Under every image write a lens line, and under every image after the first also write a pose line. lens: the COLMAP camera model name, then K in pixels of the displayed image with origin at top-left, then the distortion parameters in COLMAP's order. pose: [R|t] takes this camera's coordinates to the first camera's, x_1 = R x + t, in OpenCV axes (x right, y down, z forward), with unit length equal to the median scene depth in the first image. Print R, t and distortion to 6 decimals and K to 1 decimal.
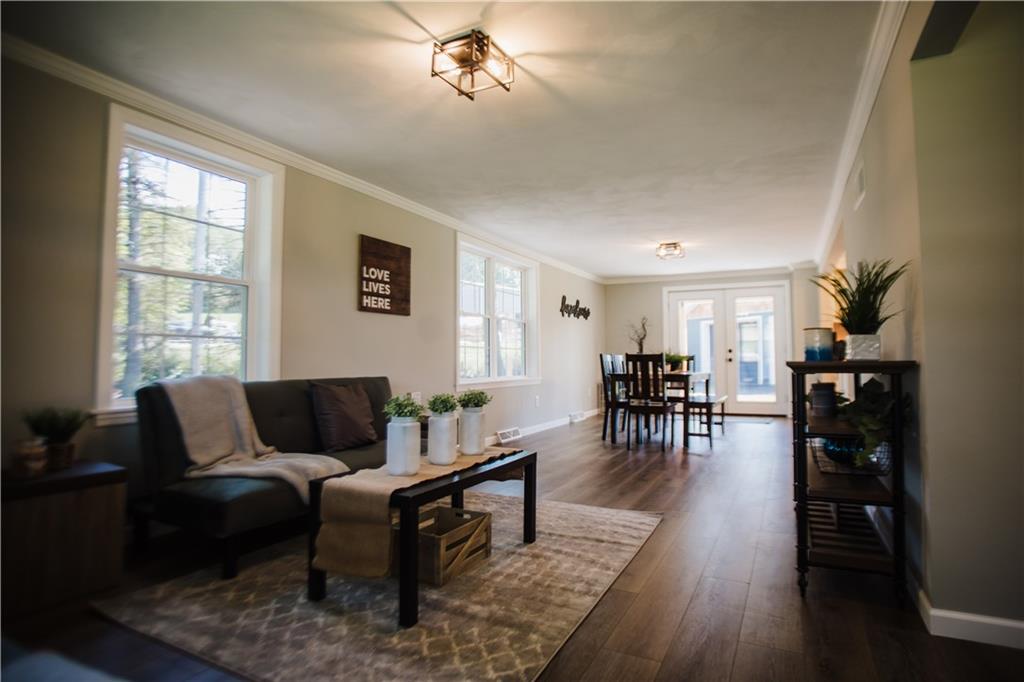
lens RADIAL K [[516.5, 0, 516.5], [0, 516.5, 343.6], [0, 0, 1]] dist [-0.019011, 0.000220]
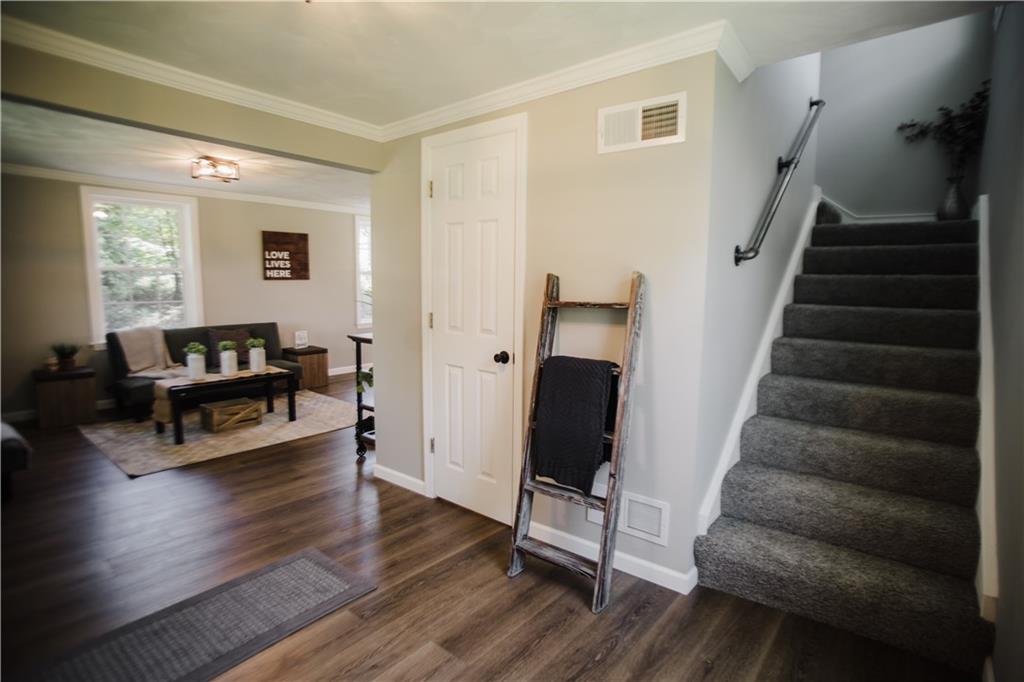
lens RADIAL K [[516.5, 0, 512.0], [0, 516.5, 334.3], [0, 0, 1]] dist [-0.019011, 0.000220]
pose [[0.969765, 0.032223, -0.241904, 0.818759], [0.002233, 0.990031, 0.140830, -0.118878], [0.244031, -0.137112, 0.960026, -0.354245]]
